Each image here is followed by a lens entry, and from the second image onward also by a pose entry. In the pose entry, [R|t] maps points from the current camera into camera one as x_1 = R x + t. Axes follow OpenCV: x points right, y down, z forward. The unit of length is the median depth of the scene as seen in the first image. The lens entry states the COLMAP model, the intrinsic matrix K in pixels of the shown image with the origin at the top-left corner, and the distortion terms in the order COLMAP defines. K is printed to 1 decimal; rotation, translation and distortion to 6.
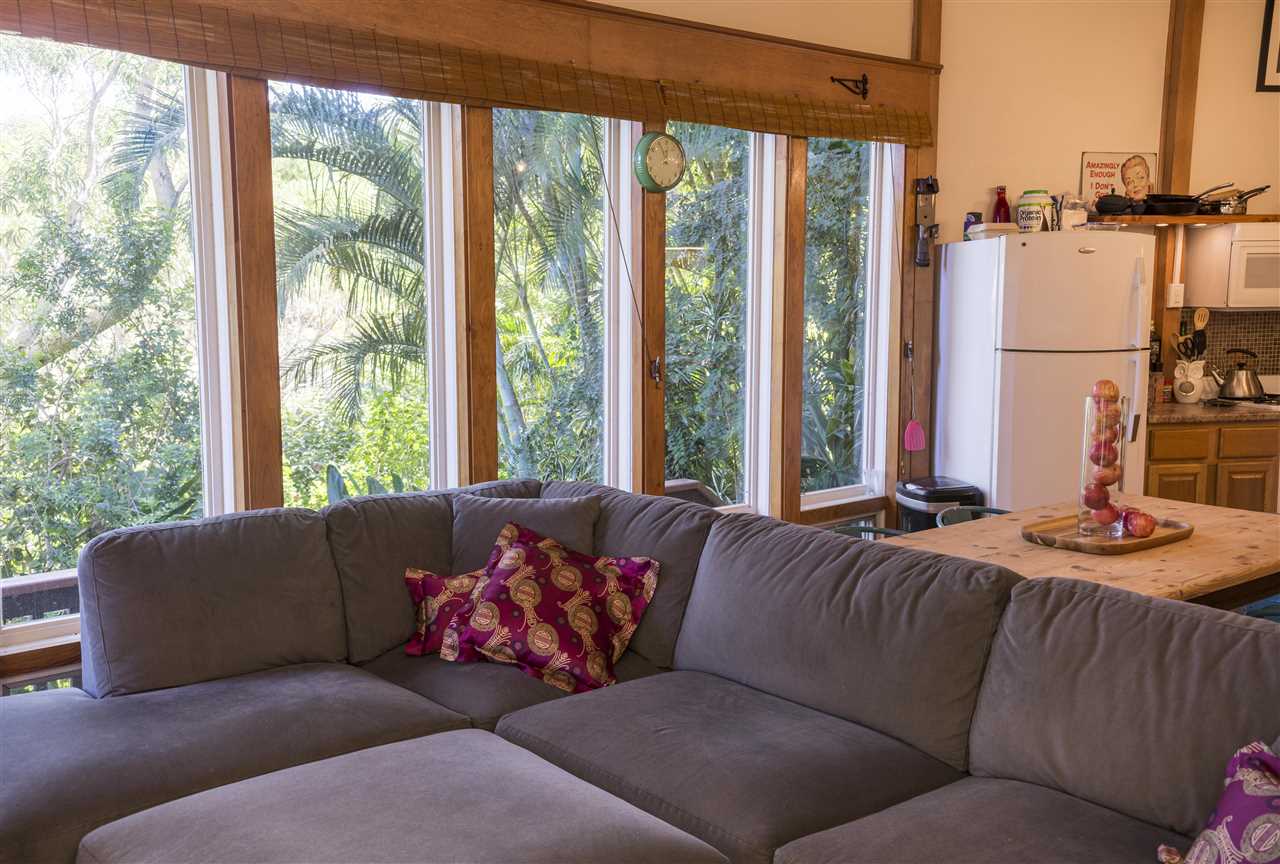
lens RADIAL K [[1240.2, 0, 640.0], [0, 1240.2, 432.0], [0, 0, 1]] dist [0.094795, 0.023403]
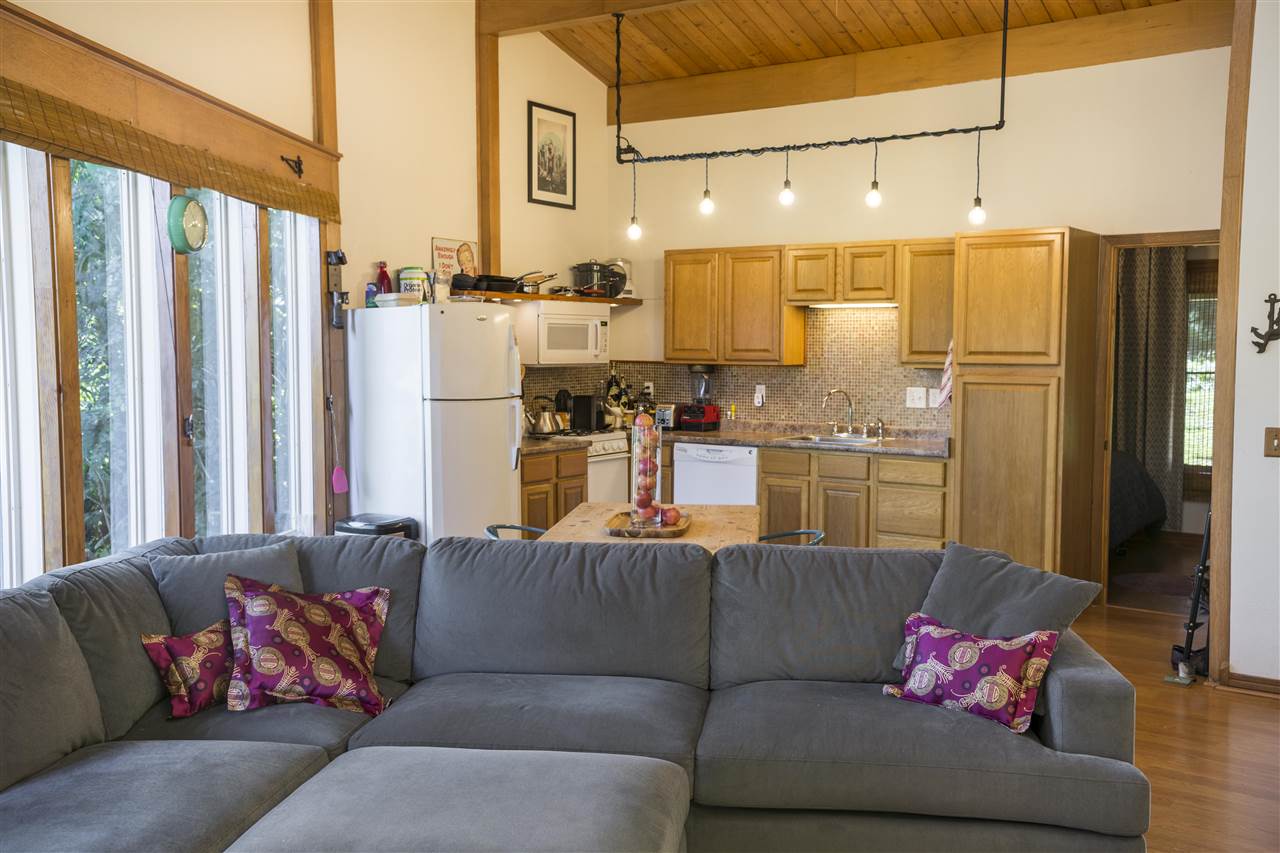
lens RADIAL K [[1231.3, 0, 640.0], [0, 1231.3, 426.5], [0, 0, 1]] dist [0.099880, -0.002095]
pose [[0.728908, -0.045706, 0.683084, -0.543365], [0.081401, 0.996477, -0.020187, -0.000591], [-0.679755, 0.070318, 0.730061, 0.014077]]
